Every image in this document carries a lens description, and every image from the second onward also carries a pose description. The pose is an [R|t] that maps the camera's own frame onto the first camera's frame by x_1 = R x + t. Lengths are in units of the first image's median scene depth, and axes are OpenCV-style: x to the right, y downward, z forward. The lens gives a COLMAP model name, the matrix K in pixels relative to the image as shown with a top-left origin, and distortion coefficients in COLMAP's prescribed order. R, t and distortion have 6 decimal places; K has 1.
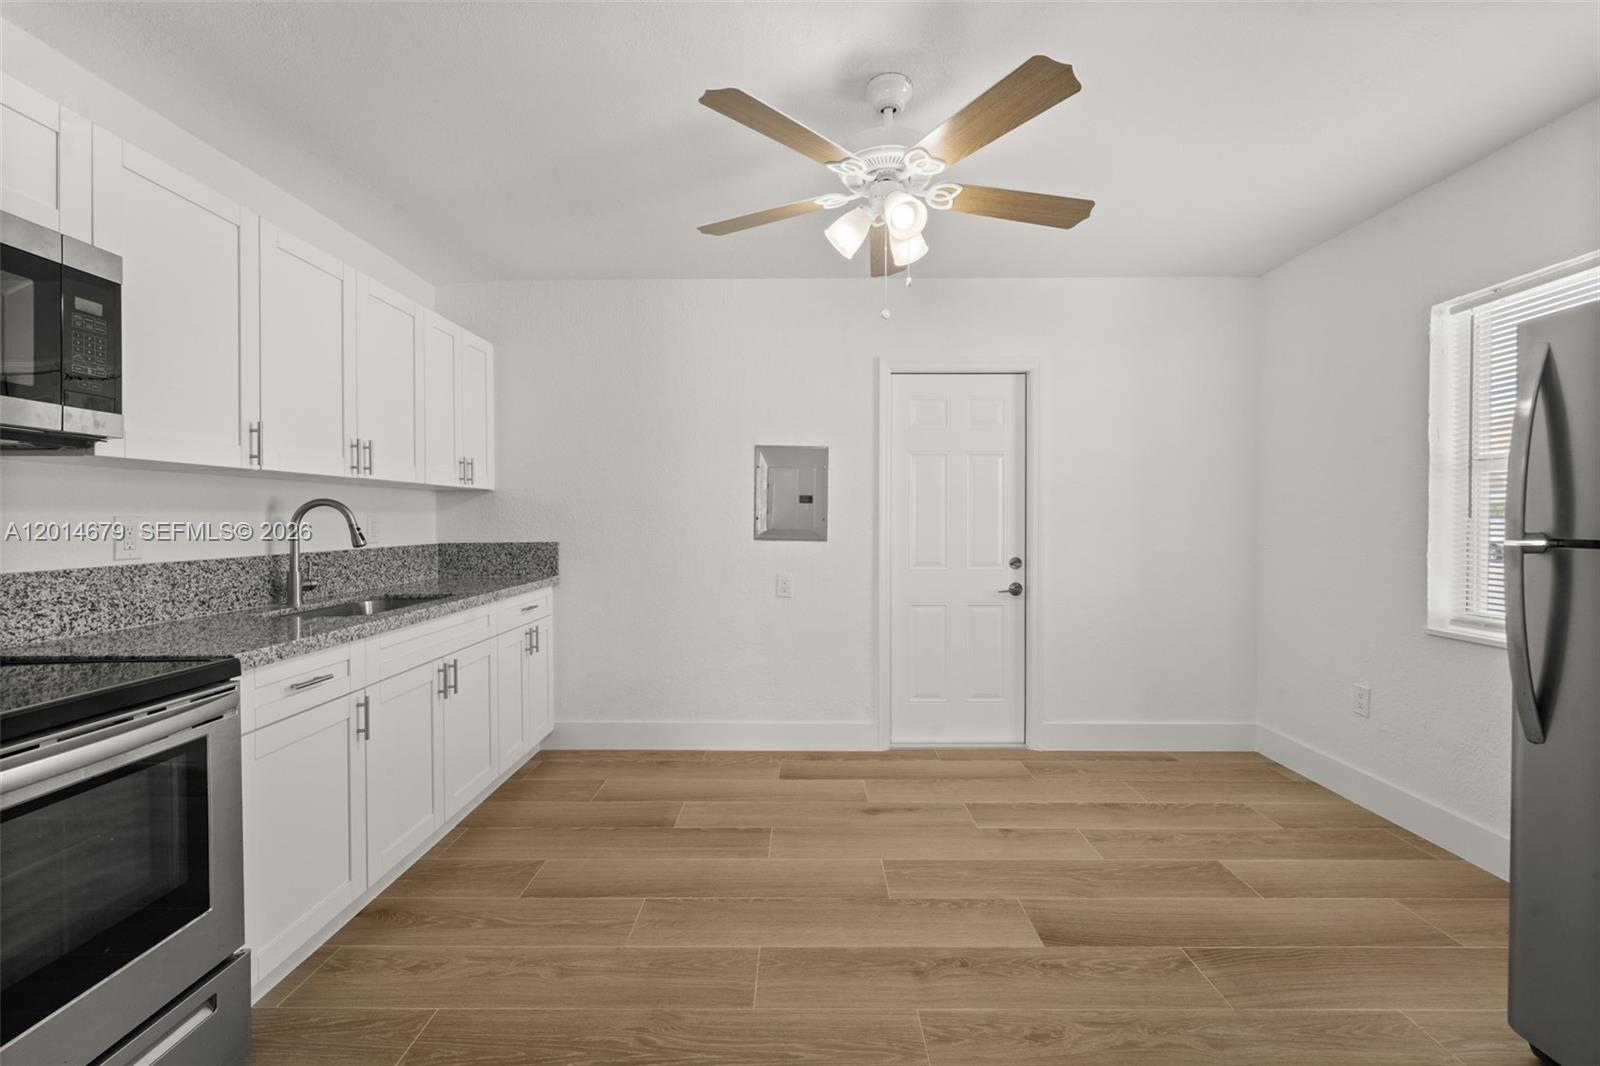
lens RADIAL K [[656.0, 0, 800.6], [0, 656.0, 507.7], [0, 0, 1]] dist [0.001319, 0.000098]
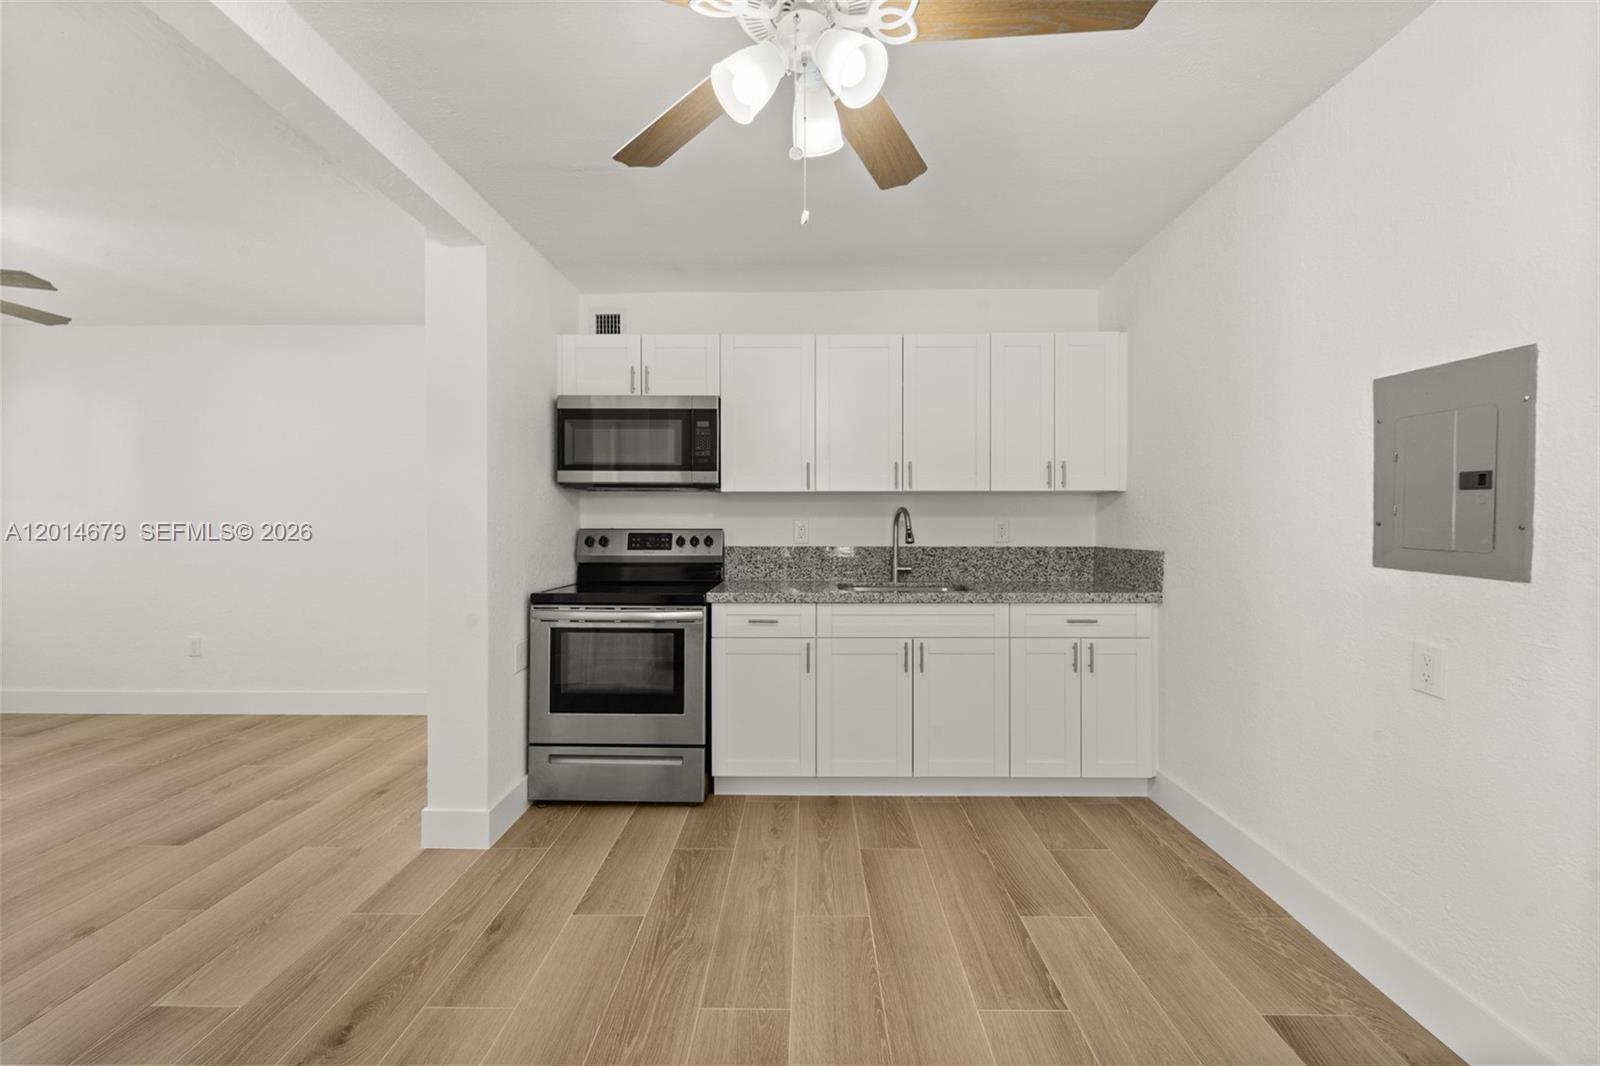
lens RADIAL K [[637.8, 0, 784.4], [0, 637.8, 518.0], [0, 0, 1]] dist [0.000477, -0.000272]
pose [[-0.021780, -0.001773, -0.999761, 0.663360], [0.015342, 0.999880, -0.002108, 0.008619], [0.999645, -0.015384, -0.021750, 0.849539]]
